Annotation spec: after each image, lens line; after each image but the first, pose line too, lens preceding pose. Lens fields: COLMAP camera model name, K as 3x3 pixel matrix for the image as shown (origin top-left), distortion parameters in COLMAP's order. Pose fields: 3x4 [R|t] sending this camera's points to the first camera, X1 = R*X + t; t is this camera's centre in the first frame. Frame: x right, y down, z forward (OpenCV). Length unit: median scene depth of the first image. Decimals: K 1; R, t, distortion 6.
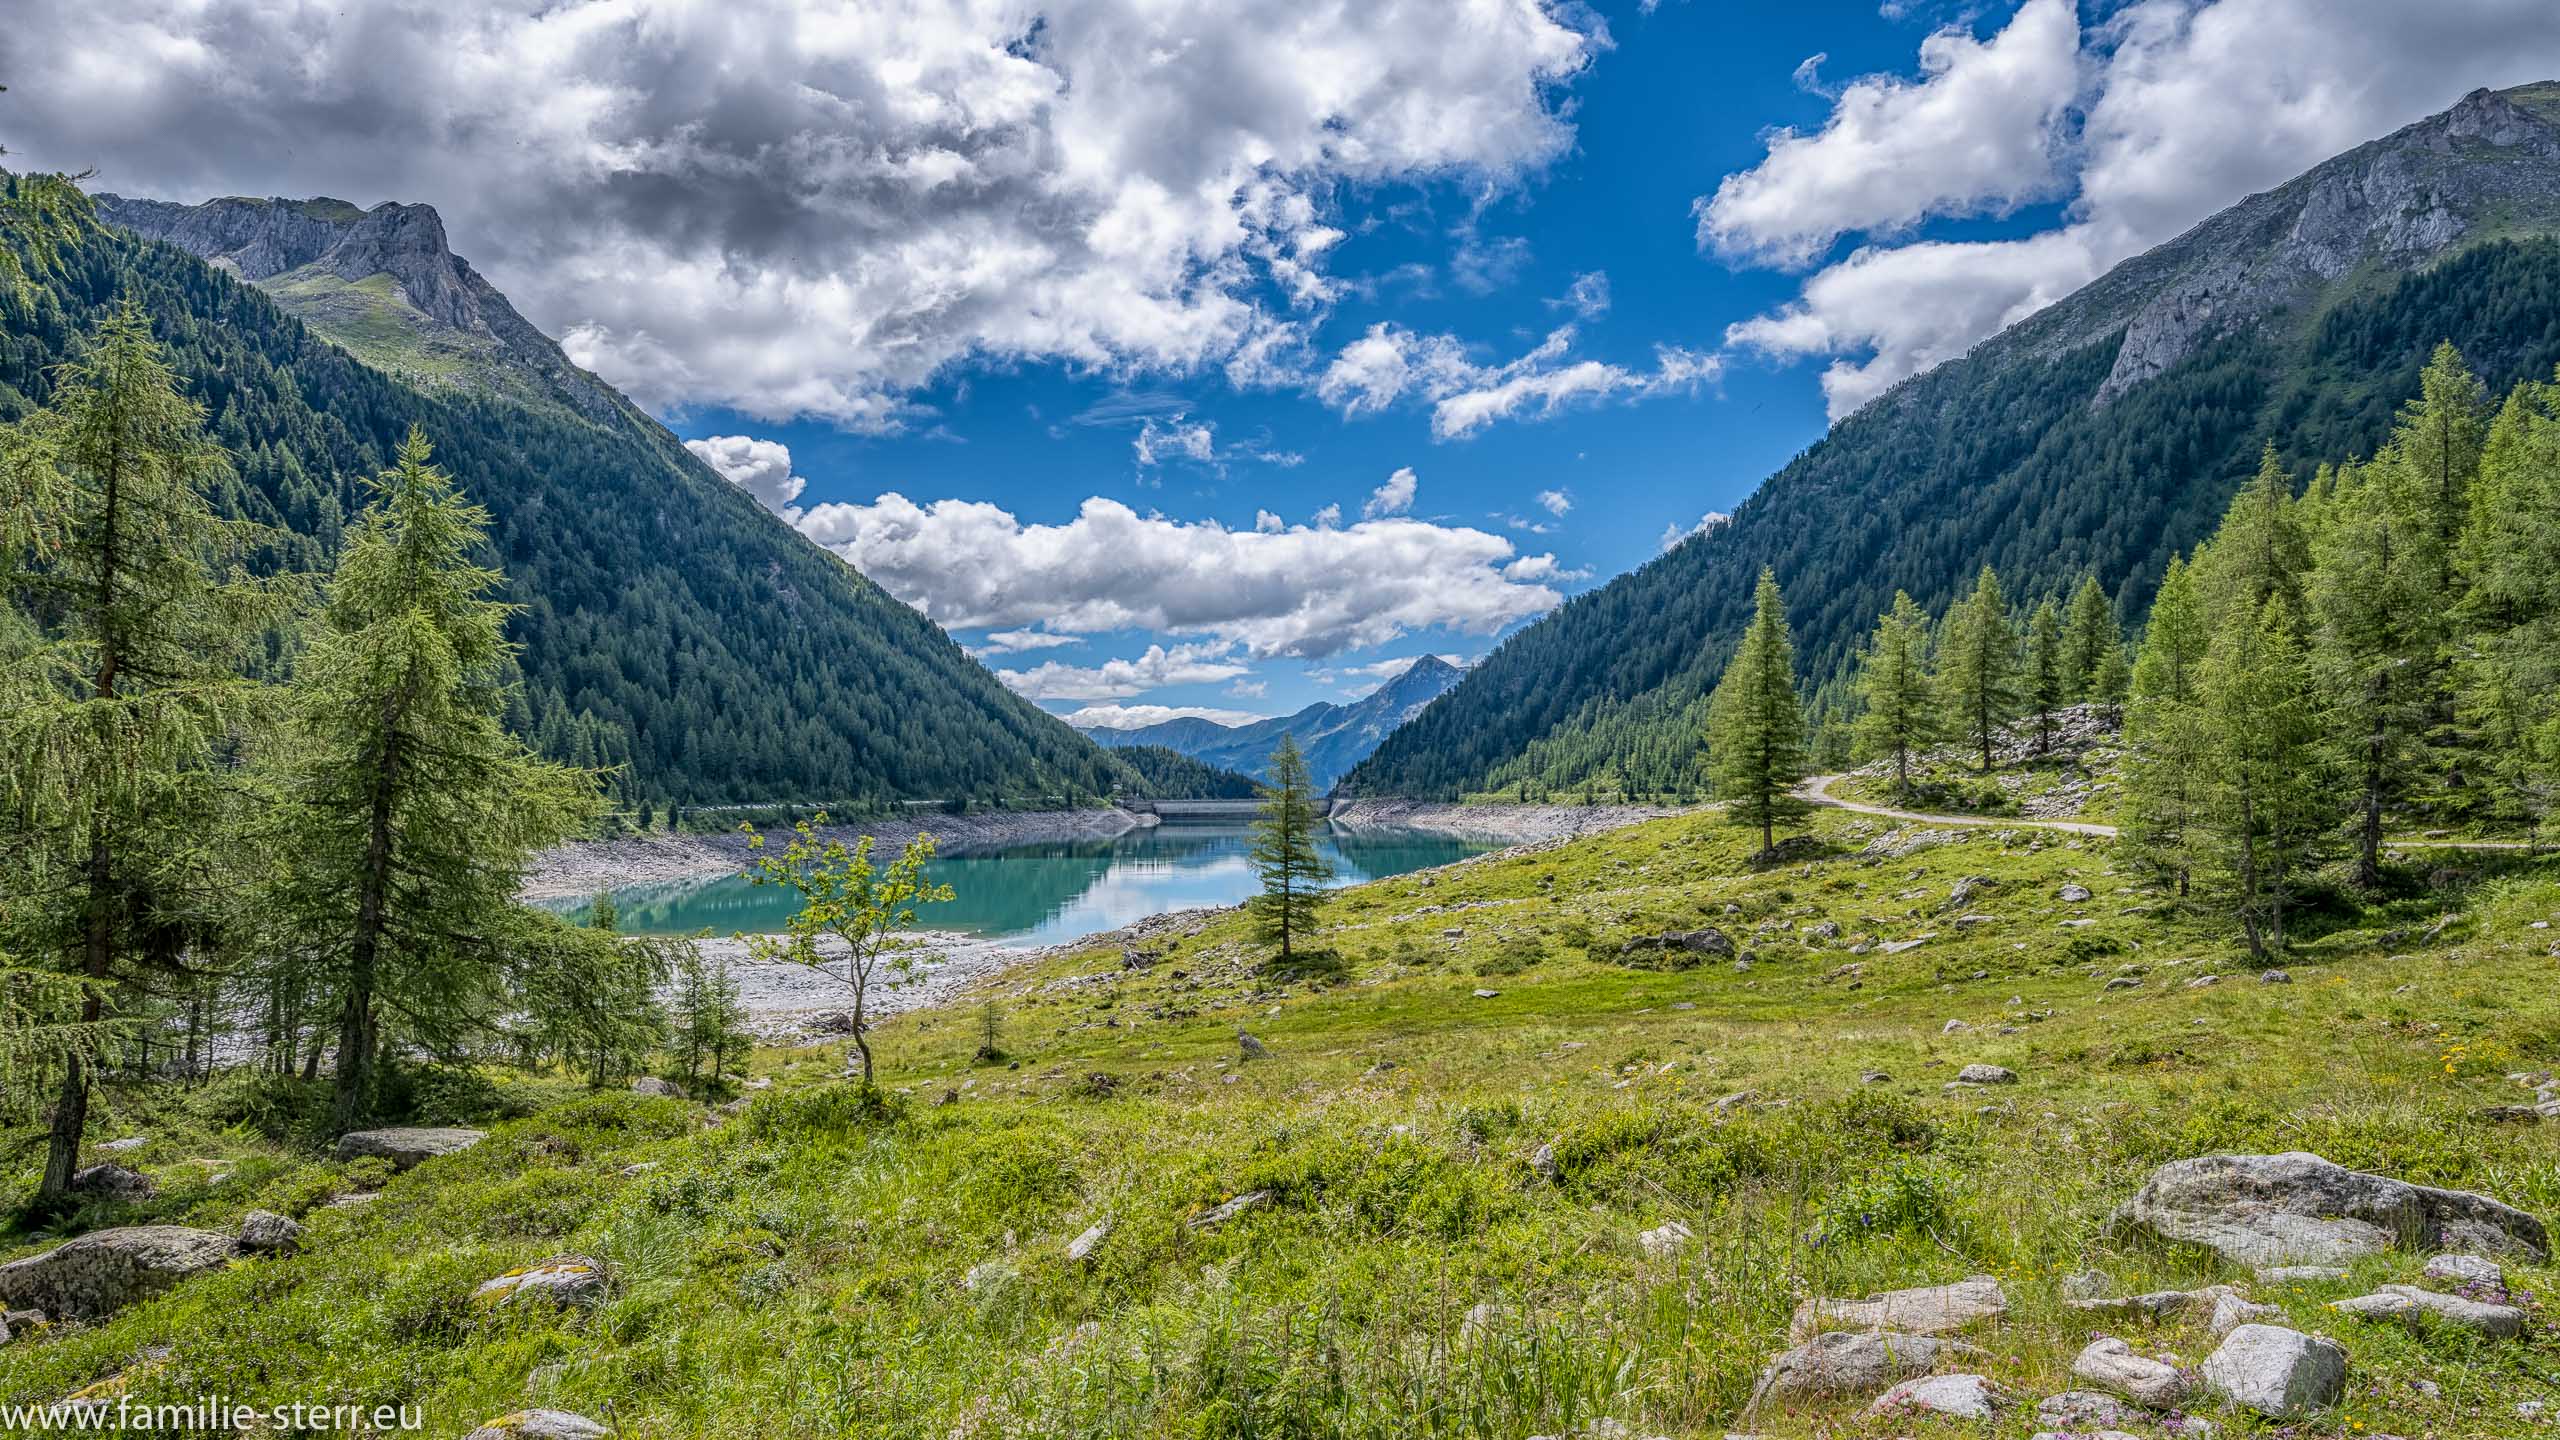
lens RADIAL K [[1515.1, 0, 1268.0], [0, 1515.1, 777.6], [0, 0, 1]] dist [0.011098, -0.000899]
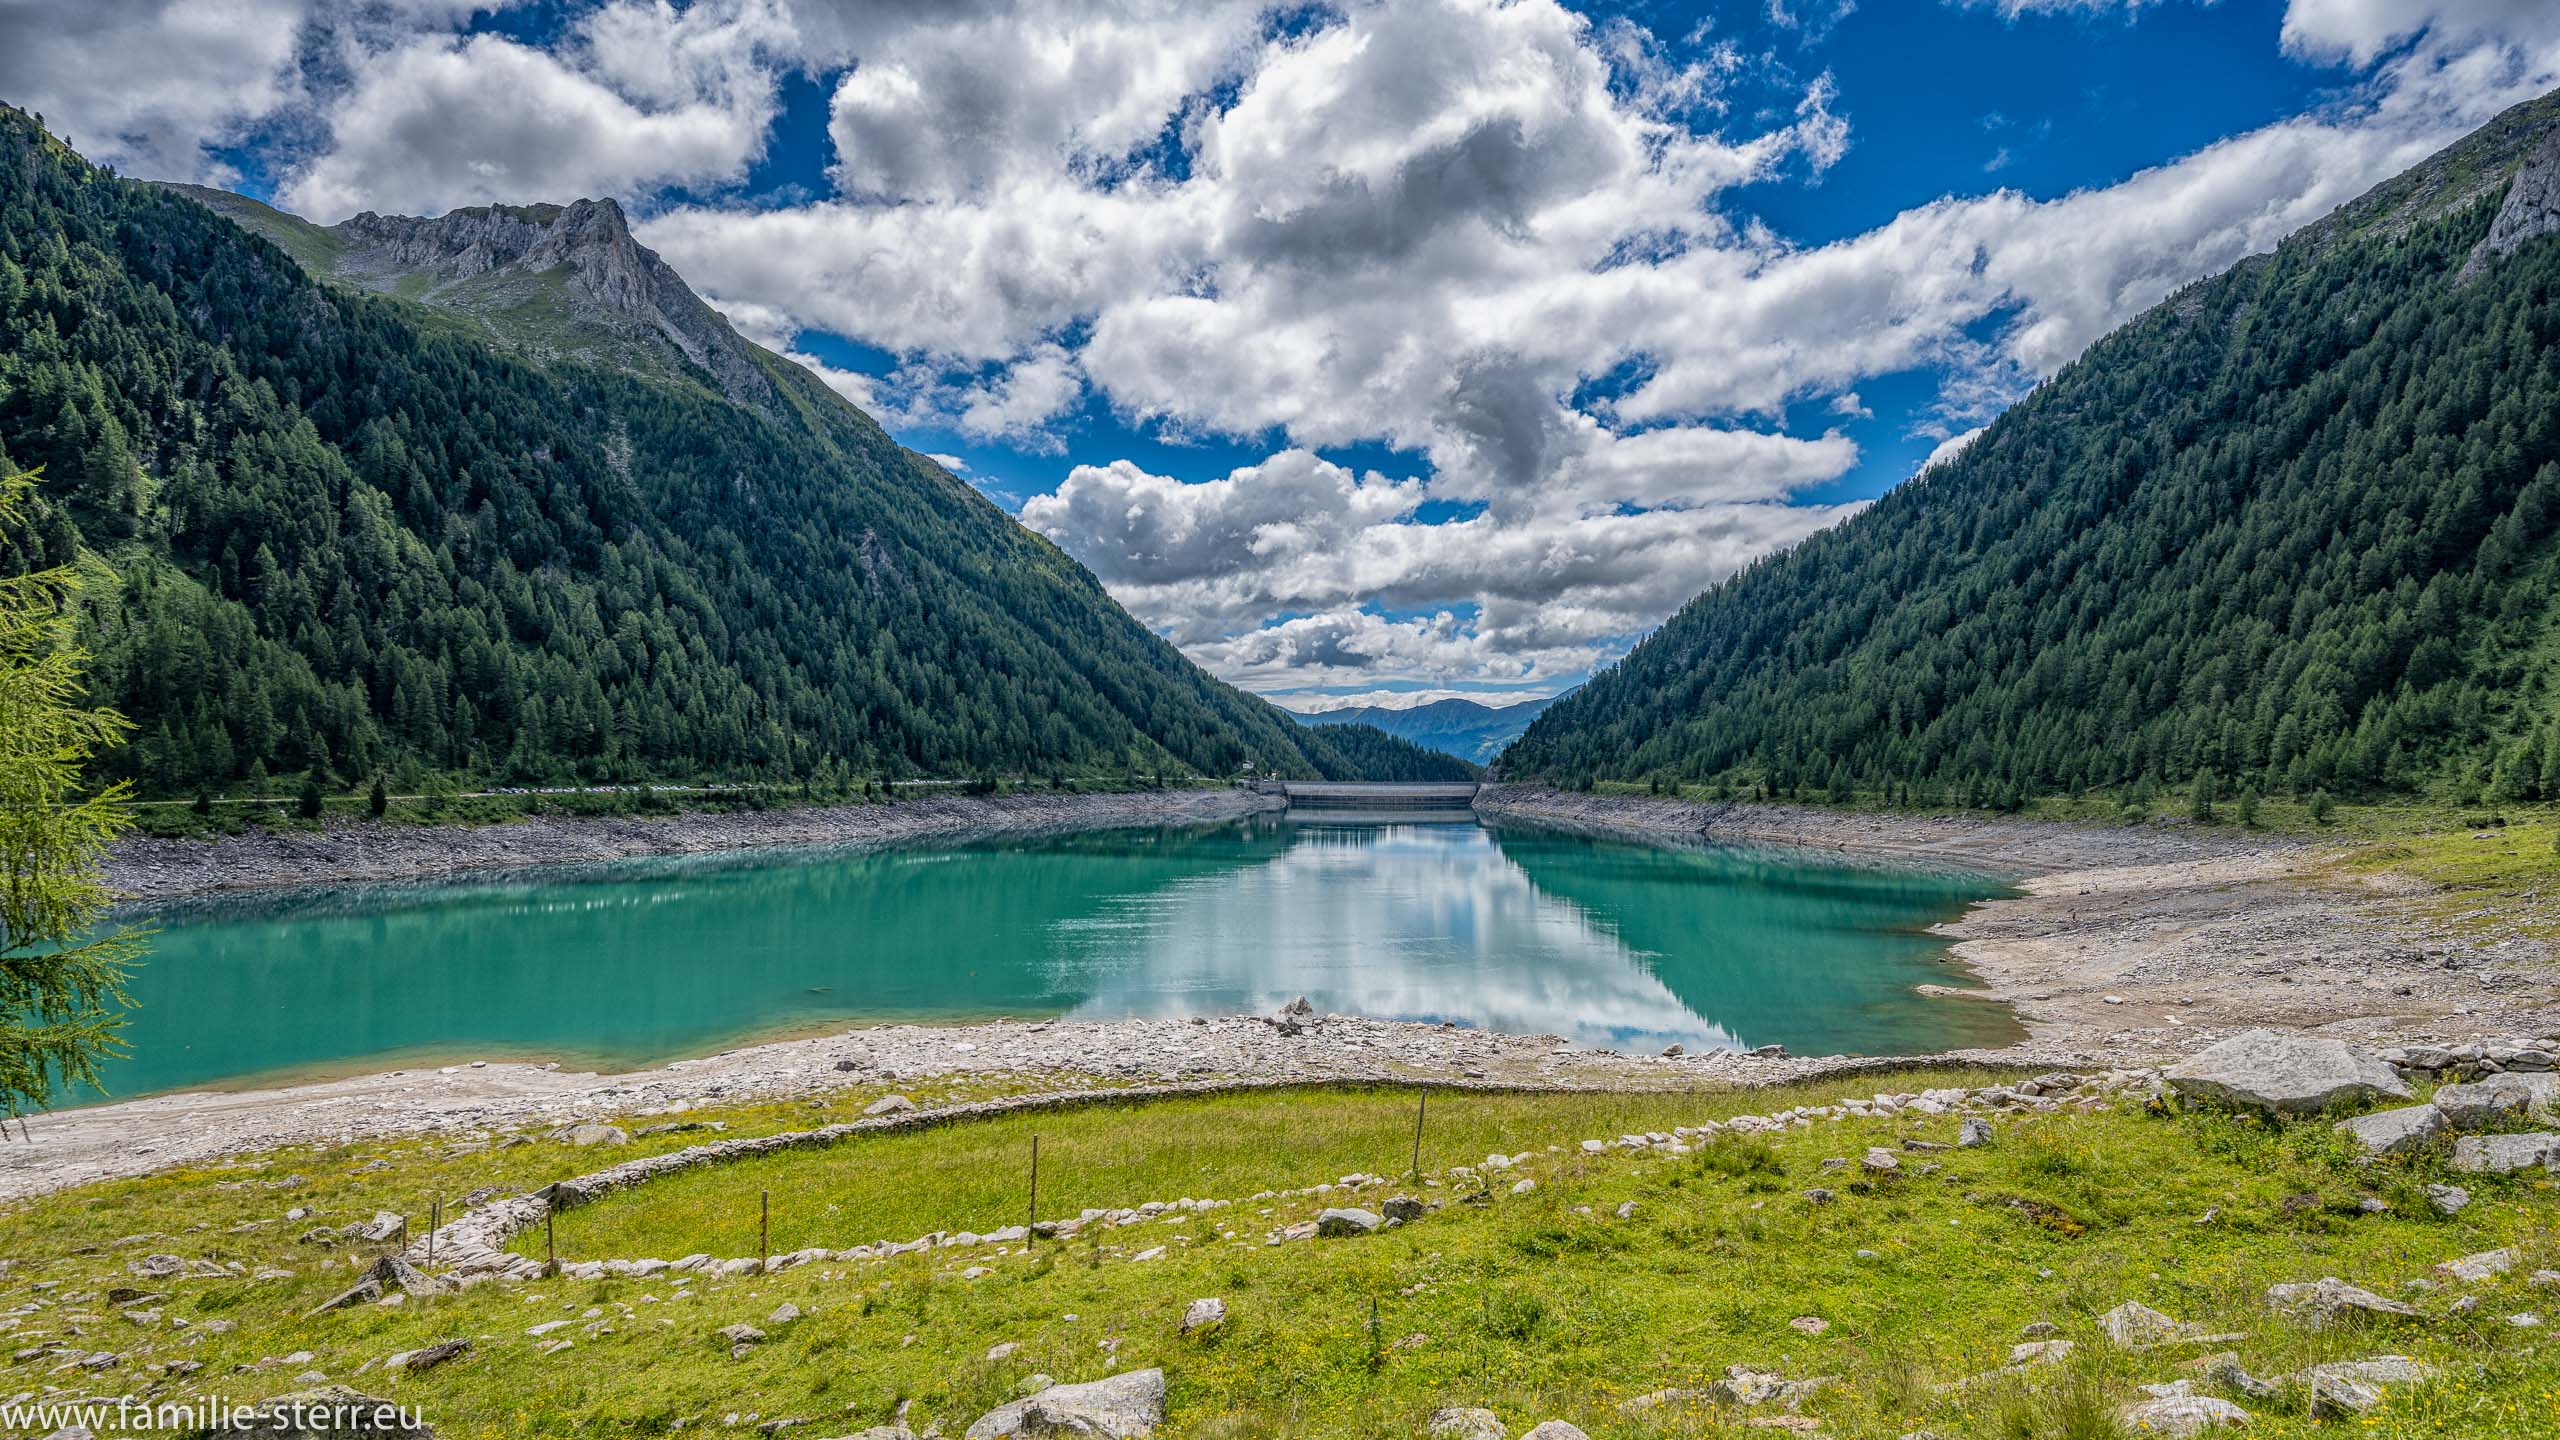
lens RADIAL K [[1325.4, 0, 1285.4], [0, 1325.4, 774.9], [0, 0, 1]] dist [-0.001347, 0.000854]
pose [[0.978756, 0.017628, -0.204267, 0.115157], [-0.014305, 0.999740, 0.017734, -0.004210], [0.204527, -0.014436, 0.978754, 0.241594]]
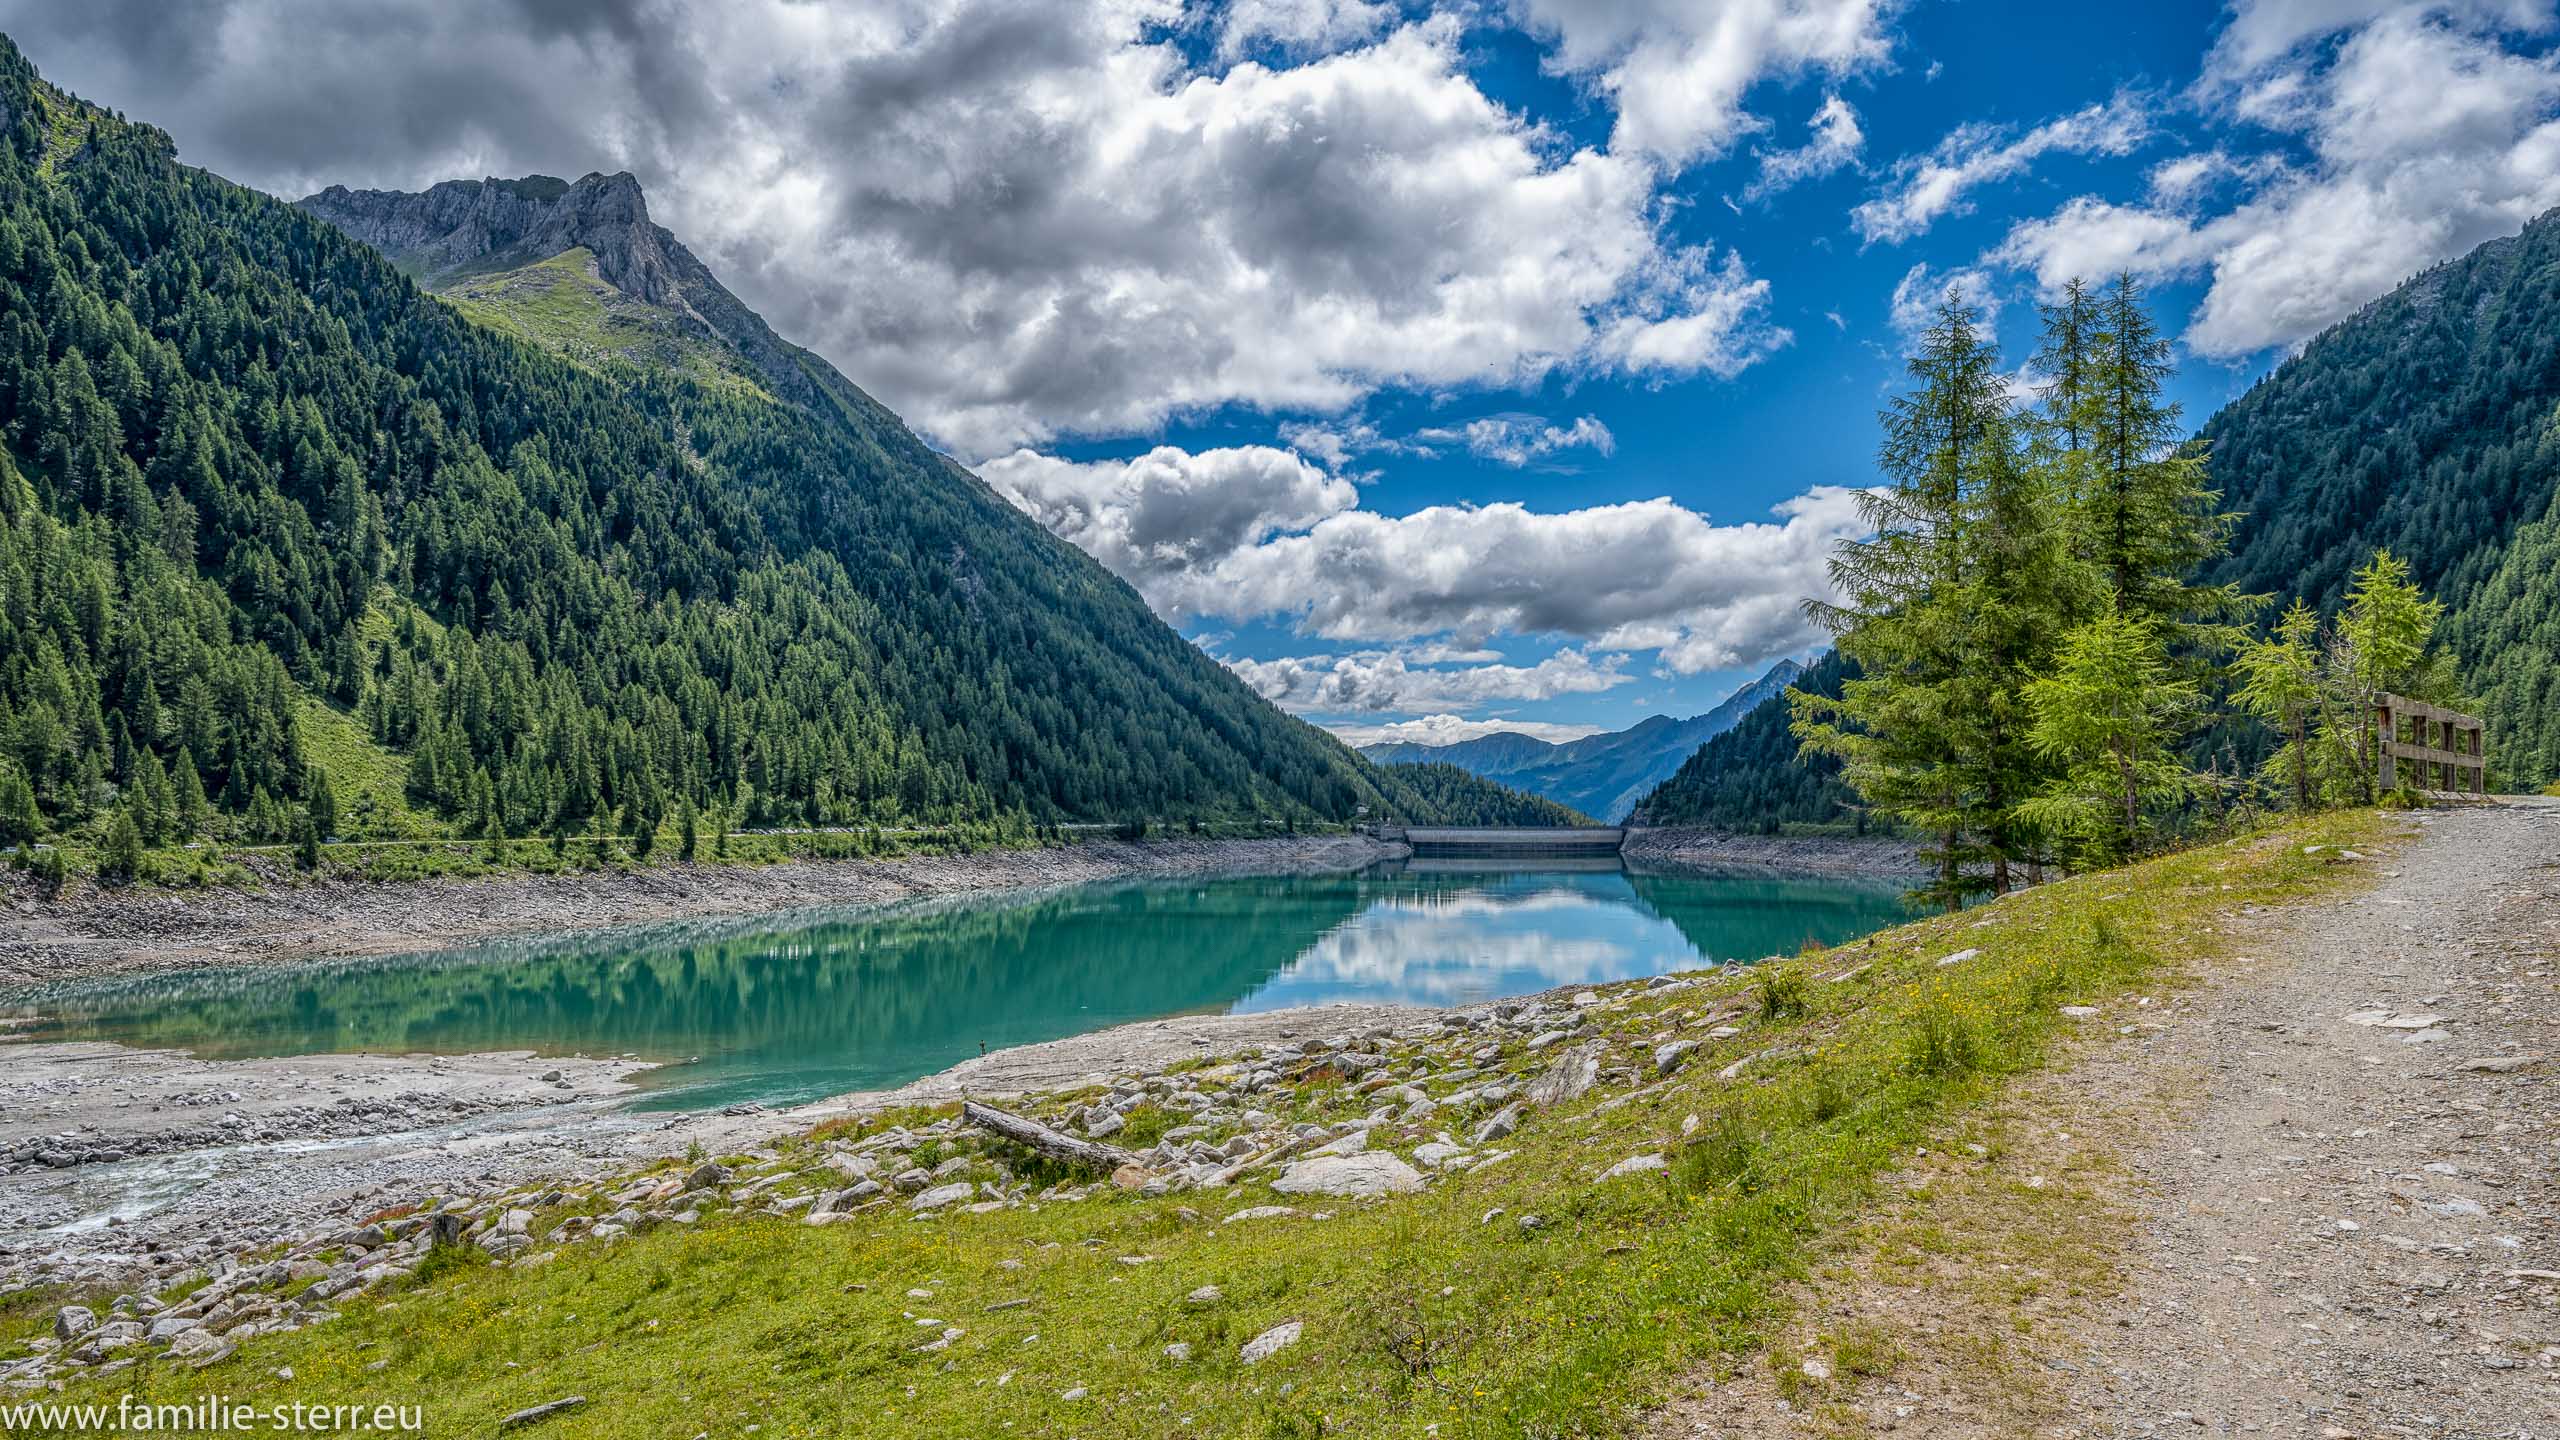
lens RADIAL K [[1622.2, 0, 1276.1], [0, 1622.2, 804.4], [0, 0, 1]] dist [-0.000675, -0.000491]
pose [[0.978538, 0.010222, -0.205813, 0.047410], [-0.009576, 0.999946, 0.004135, -0.000254], [0.205844, -0.002076, 0.978583, 0.137360]]
